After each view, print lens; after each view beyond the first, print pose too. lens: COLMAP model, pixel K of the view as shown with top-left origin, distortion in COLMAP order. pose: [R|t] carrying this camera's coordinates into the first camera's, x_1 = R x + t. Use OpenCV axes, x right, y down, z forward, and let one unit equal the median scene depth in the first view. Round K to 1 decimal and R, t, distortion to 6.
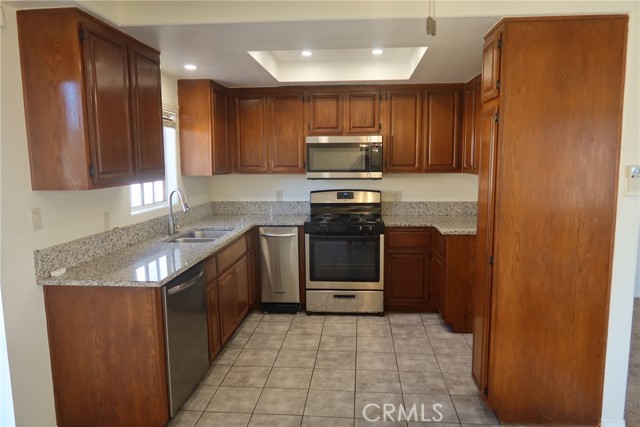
lens RADIAL K [[440.6, 0, 320.0], [0, 440.6, 213.5], [0, 0, 1]] dist [-0.028791, 0.004530]
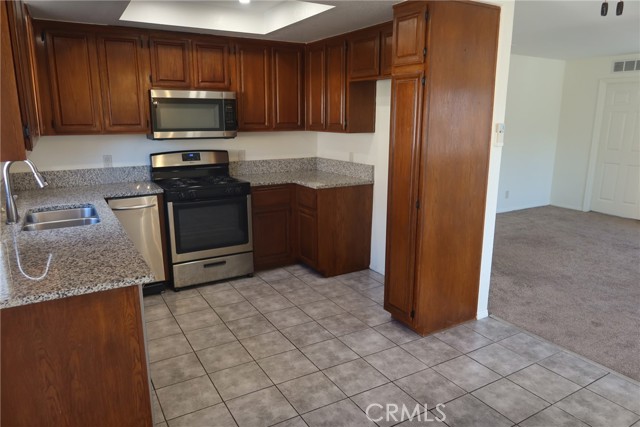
lens RADIAL K [[440.6, 0, 320.0], [0, 440.6, 213.5], [0, 0, 1]] dist [-0.028791, 0.004530]
pose [[0.812372, -0.115169, 0.571653, -0.288411], [0.062691, 0.991870, 0.110739, -0.009744], [-0.579760, -0.054124, 0.812988, 0.107724]]
